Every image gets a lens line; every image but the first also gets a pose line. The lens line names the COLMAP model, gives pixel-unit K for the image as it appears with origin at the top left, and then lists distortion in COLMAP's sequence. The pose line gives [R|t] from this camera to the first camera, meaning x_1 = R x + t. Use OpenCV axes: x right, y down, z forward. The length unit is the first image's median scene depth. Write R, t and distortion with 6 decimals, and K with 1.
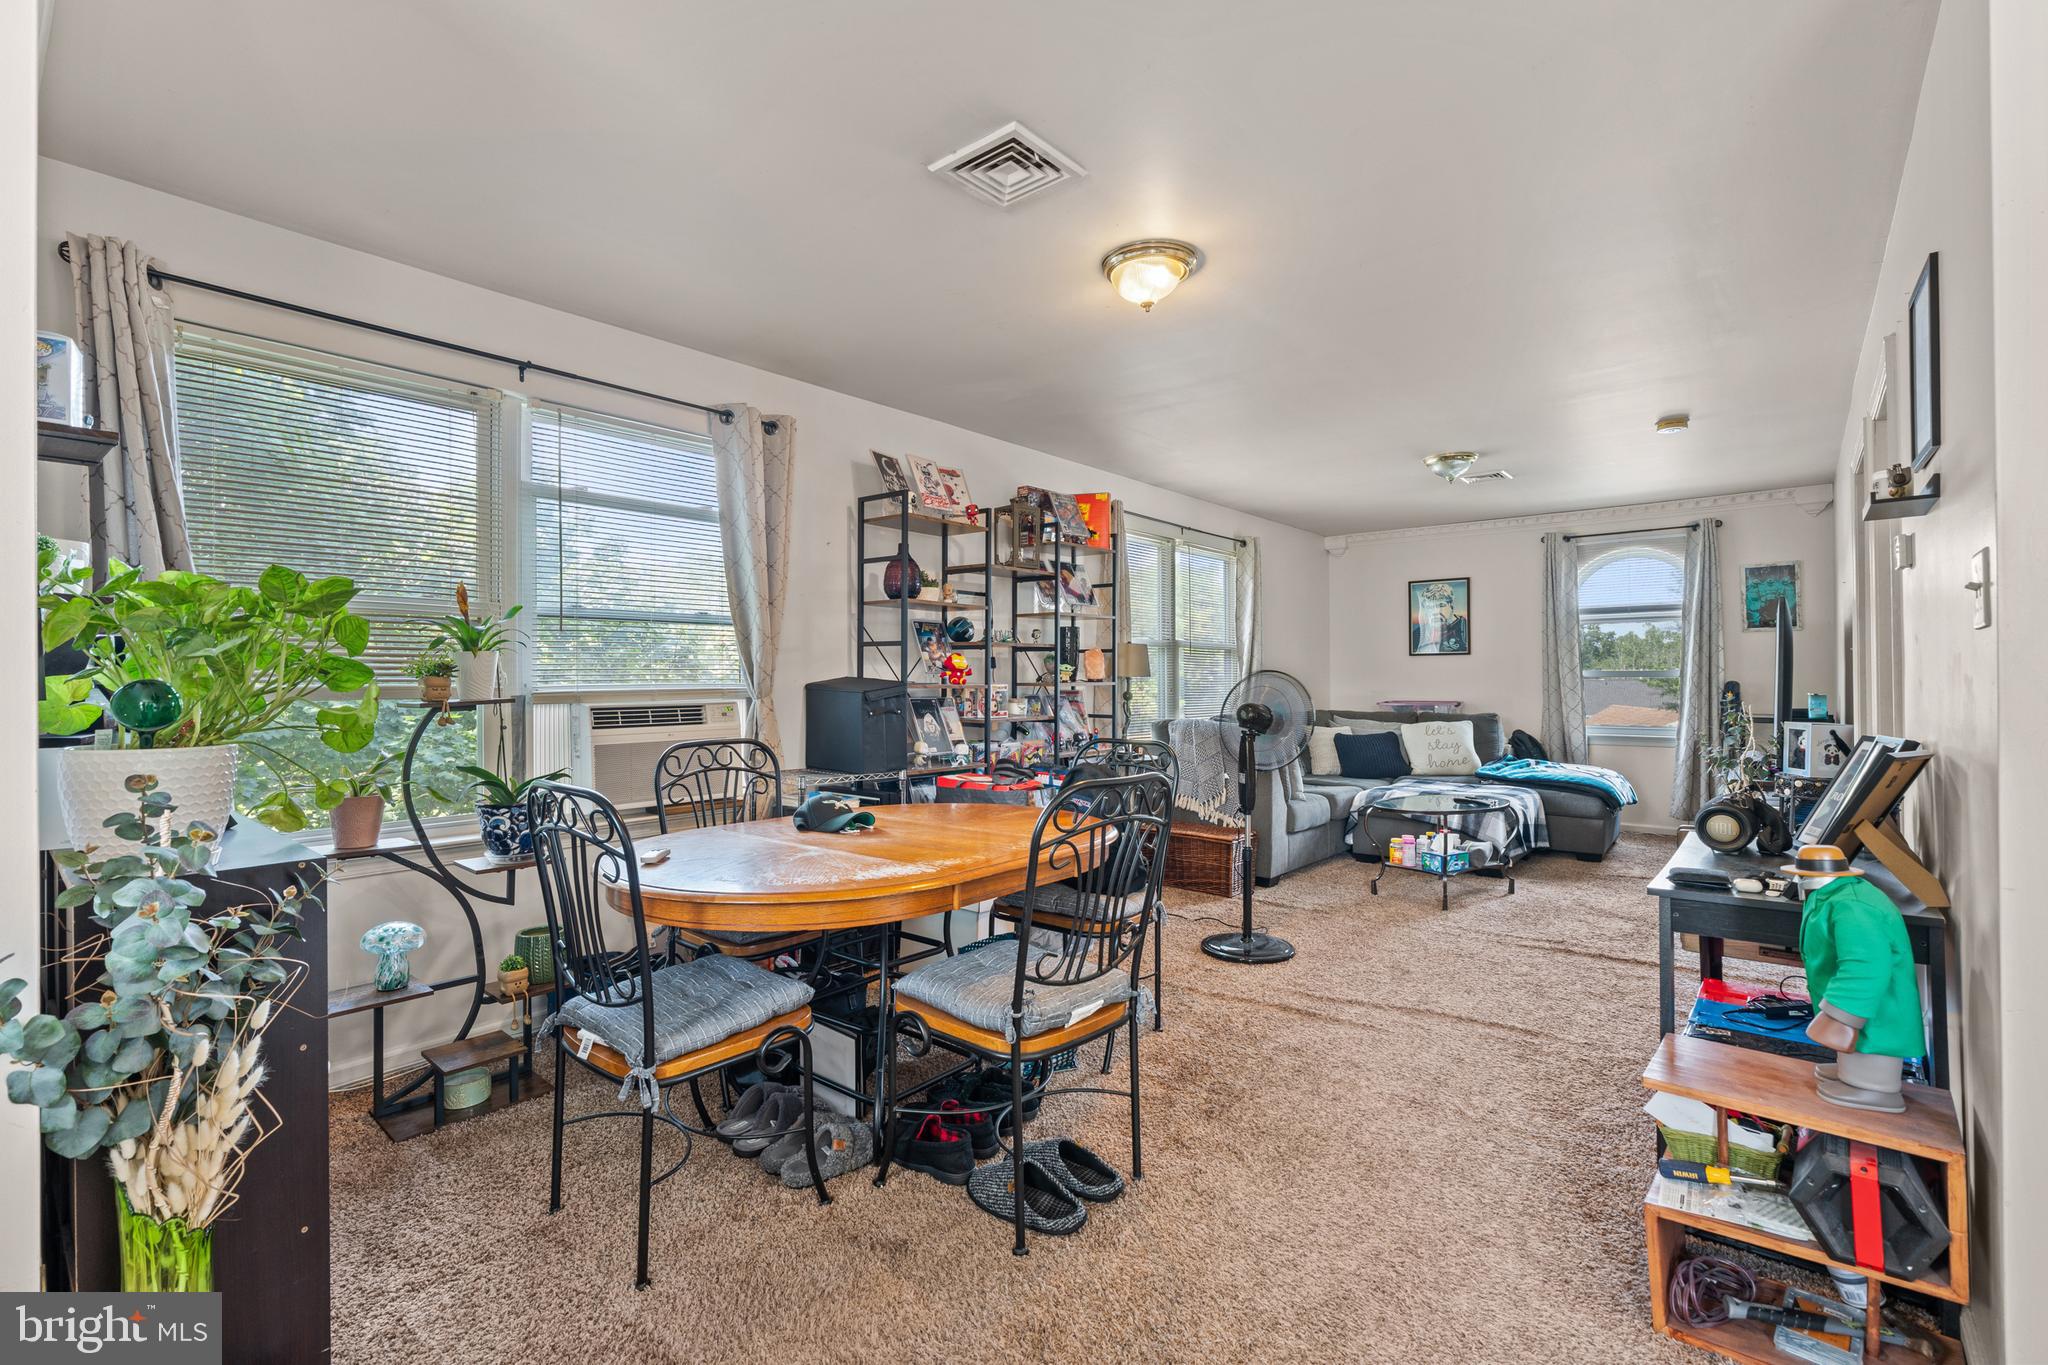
lens RADIAL K [[922.2, 0, 1027.1], [0, 922.2, 674.5], [0, 0, 1]] dist [-0.004151, 0.000993]
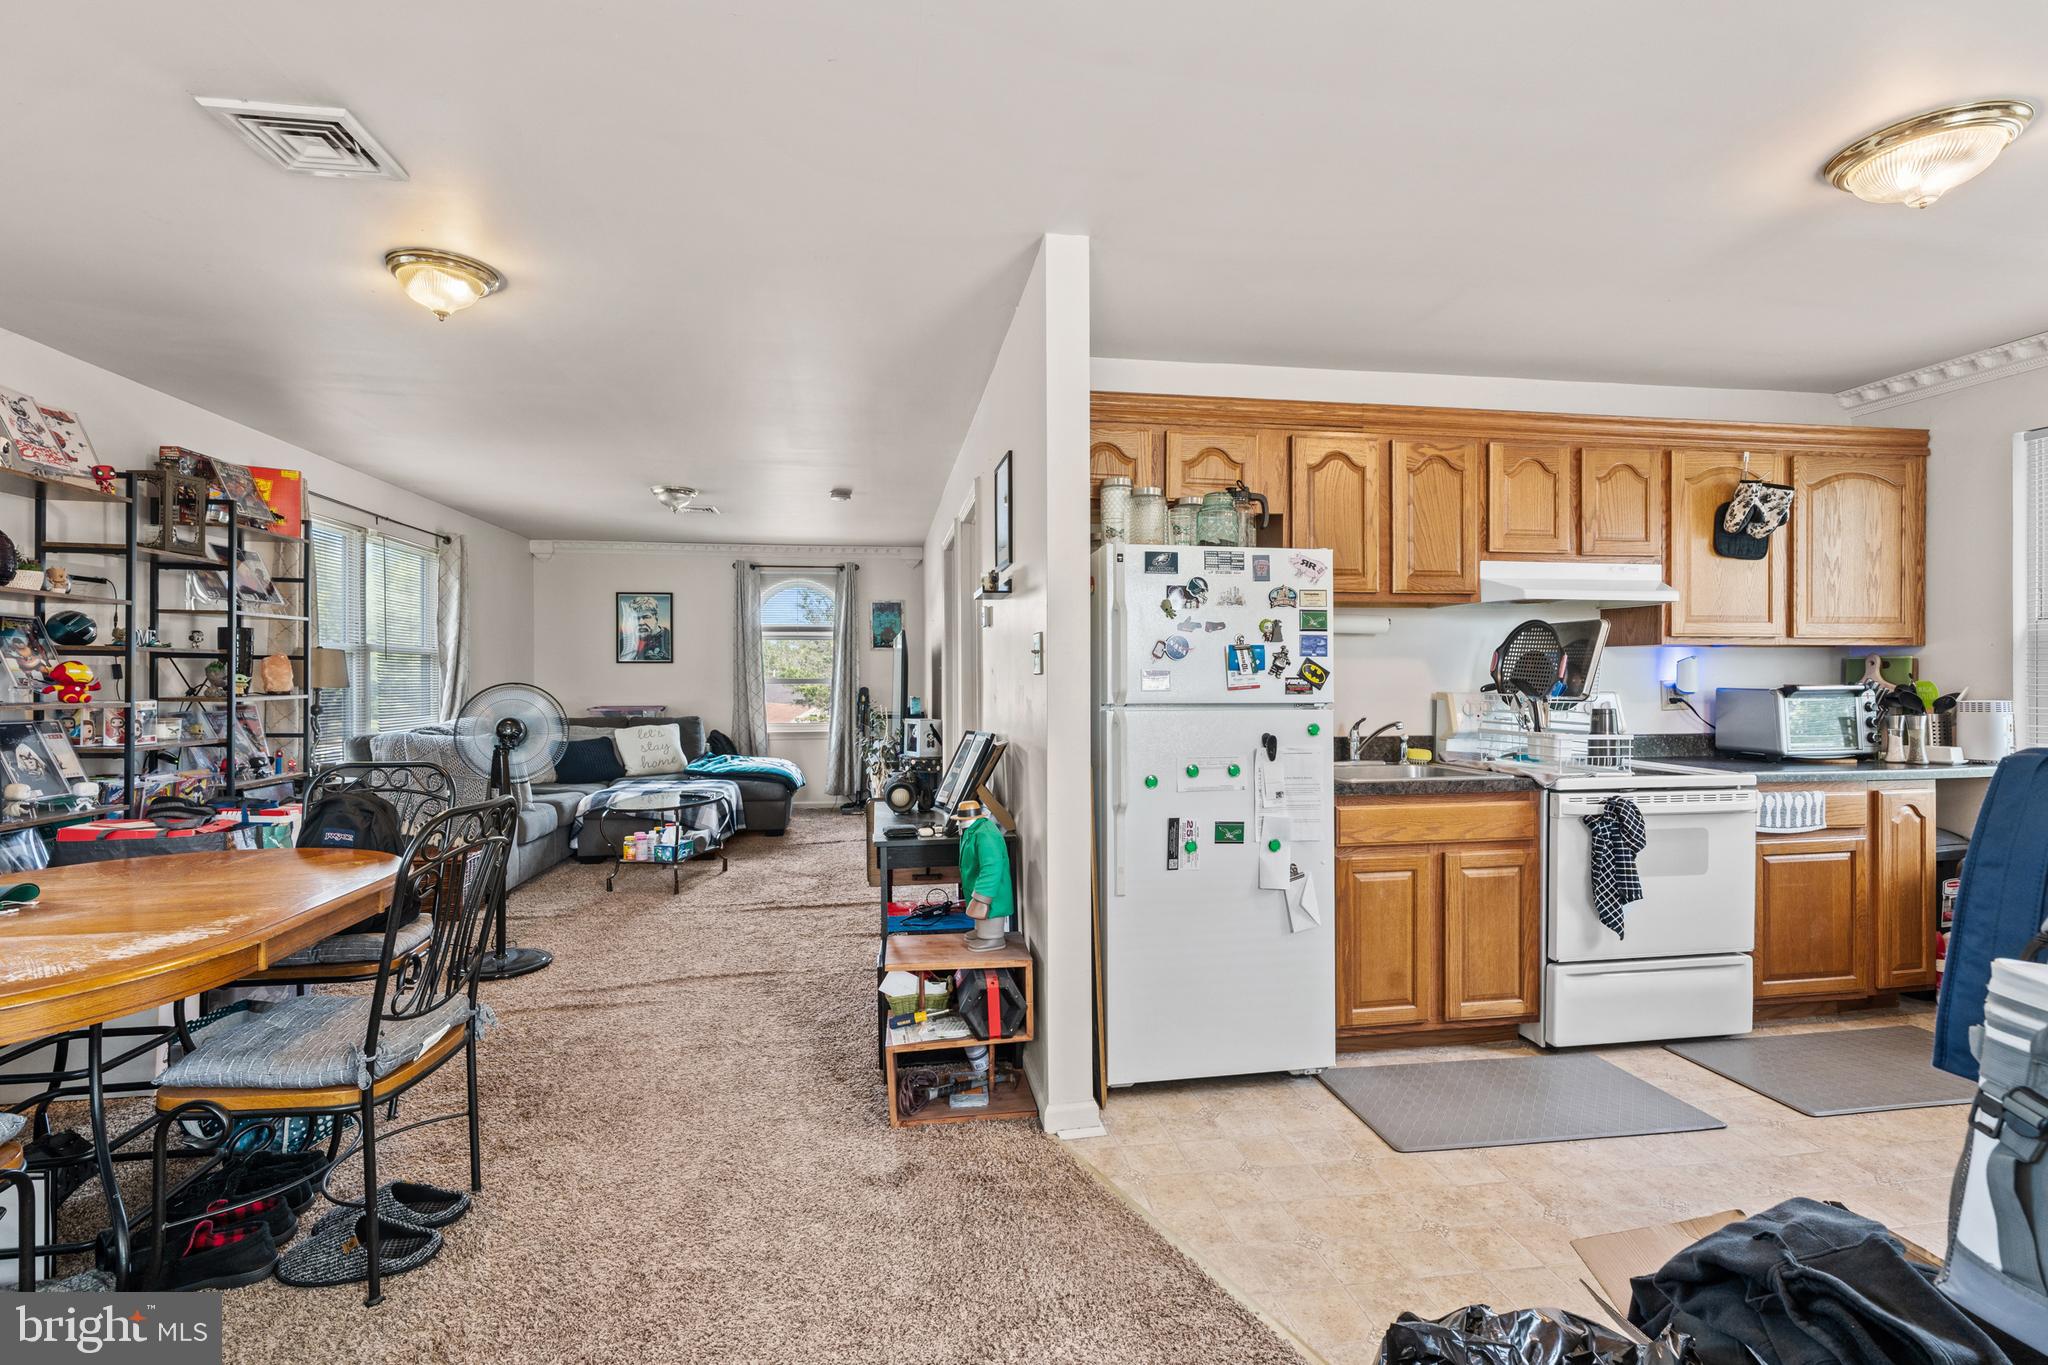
lens RADIAL K [[922.2, 0, 1027.1], [0, 922.2, 674.5], [0, 0, 1]] dist [-0.004151, 0.000993]
pose [[0.651250, 0.006002, 0.758839, -0.138174], [-0.007787, 0.999969, -0.001227, -0.017303], [-0.758823, -0.005110, 0.651277, -0.068667]]
